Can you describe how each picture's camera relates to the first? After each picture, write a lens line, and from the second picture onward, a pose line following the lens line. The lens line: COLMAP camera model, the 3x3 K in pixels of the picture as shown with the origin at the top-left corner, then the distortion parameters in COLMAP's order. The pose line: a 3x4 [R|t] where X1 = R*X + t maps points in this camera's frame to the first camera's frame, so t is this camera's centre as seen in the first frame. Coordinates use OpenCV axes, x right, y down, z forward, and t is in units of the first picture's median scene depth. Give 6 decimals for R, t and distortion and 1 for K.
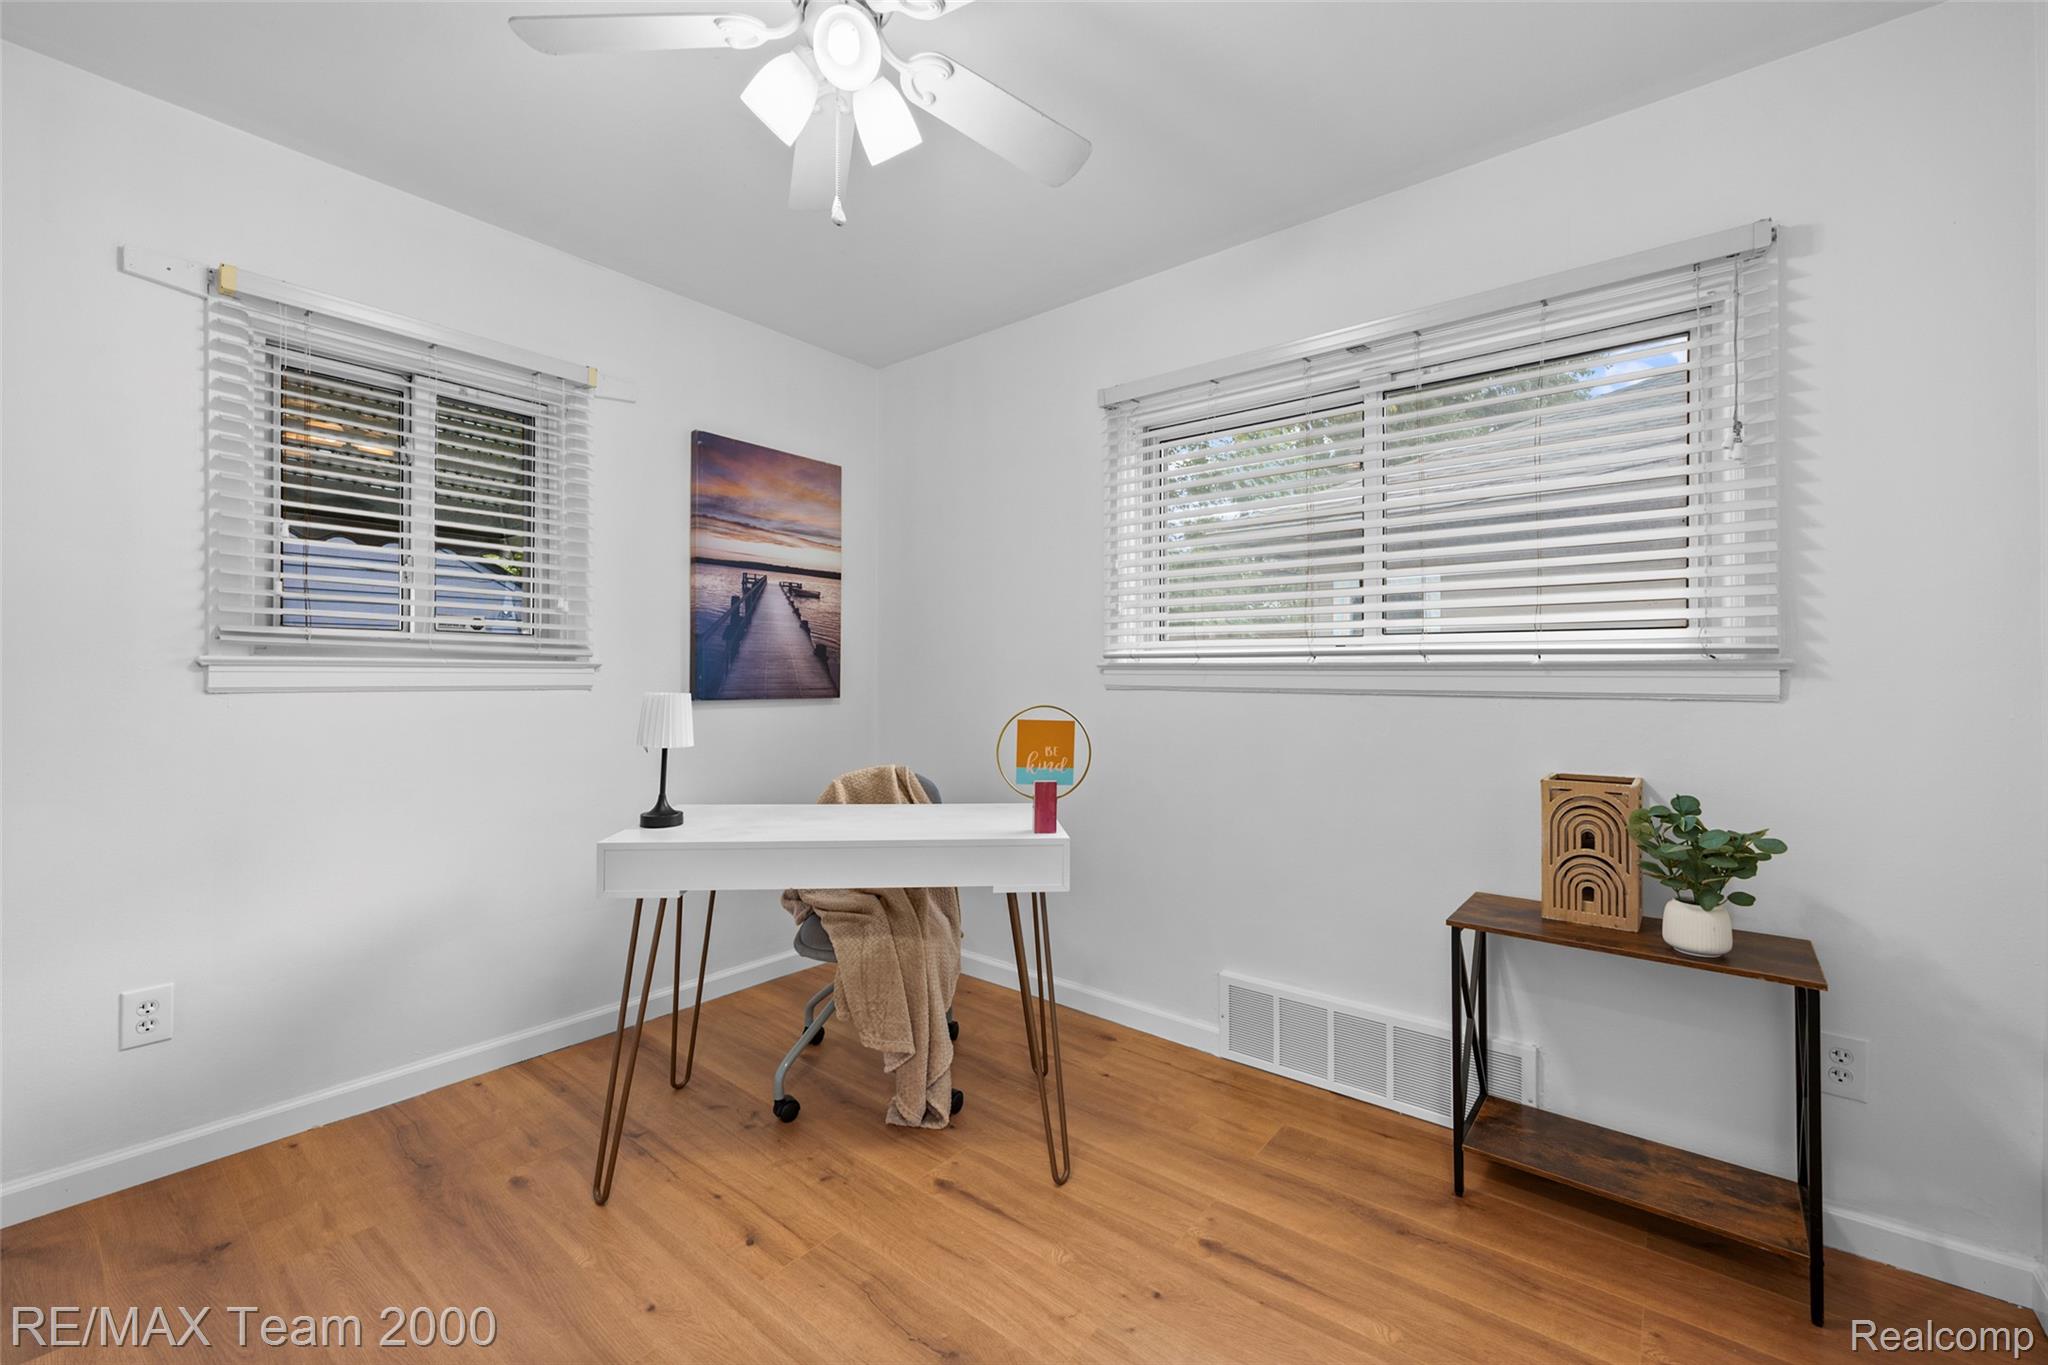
lens RADIAL K [[821.2, 0, 1021.9], [0, 821.2, 674.7], [0, 0, 1]] dist [0.000416, 0.000200]
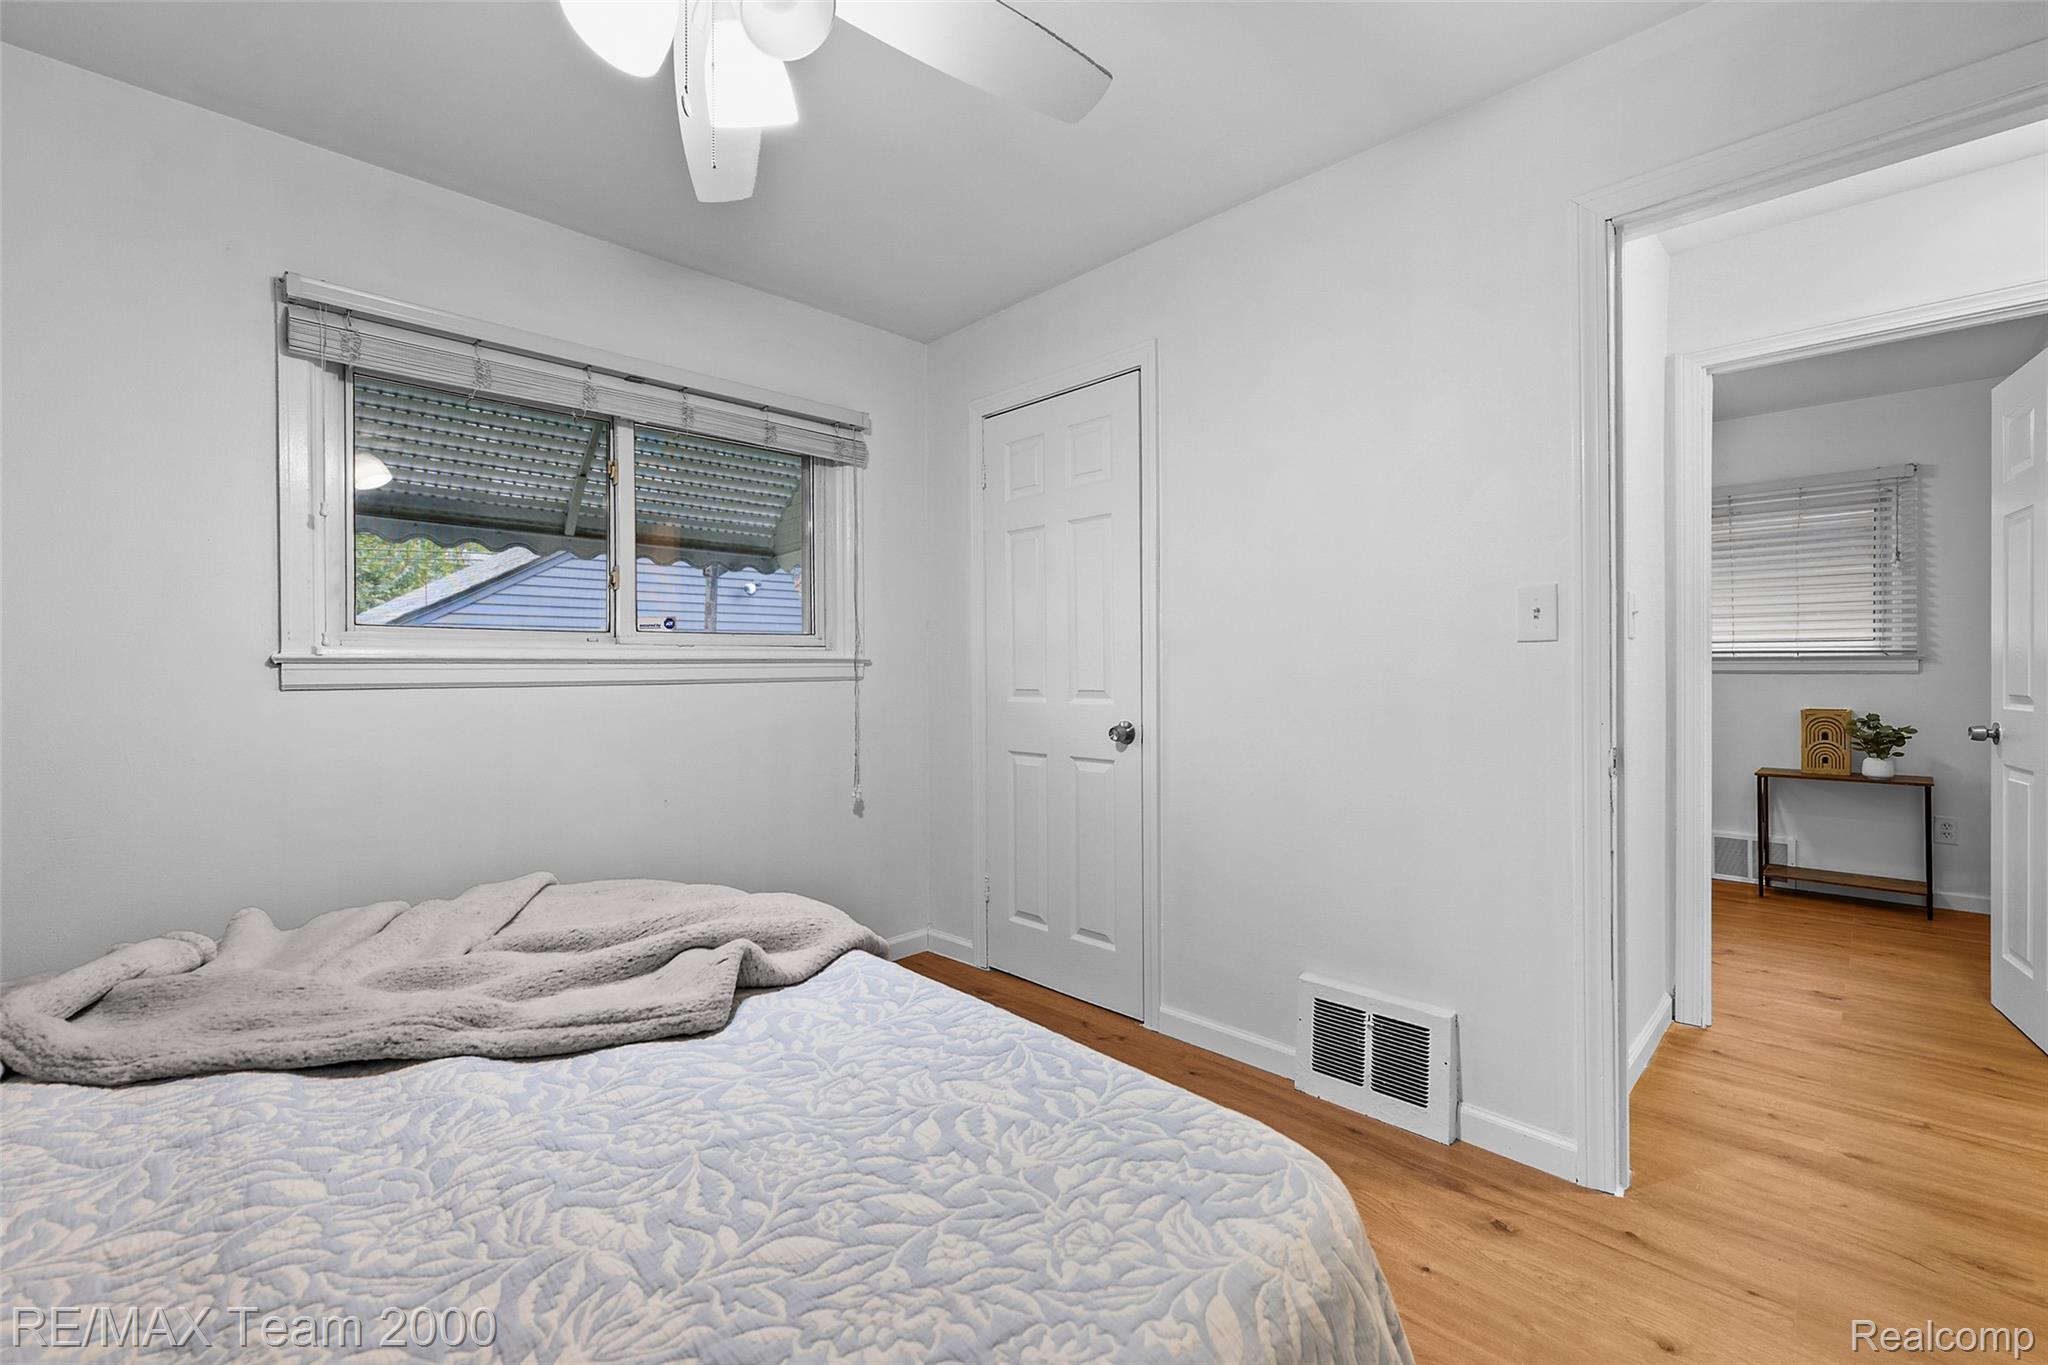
lens RADIAL K [[846.3, 0, 1023.4], [0, 846.3, 675.4], [0, 0, 1]] dist [-0.002459, -0.000547]
pose [[0.993403, -0.005728, -0.114528, -1.274820], [0.006789, 0.999938, 0.008872, -0.000120], [0.114470, -0.009591, 0.993380, -1.606325]]
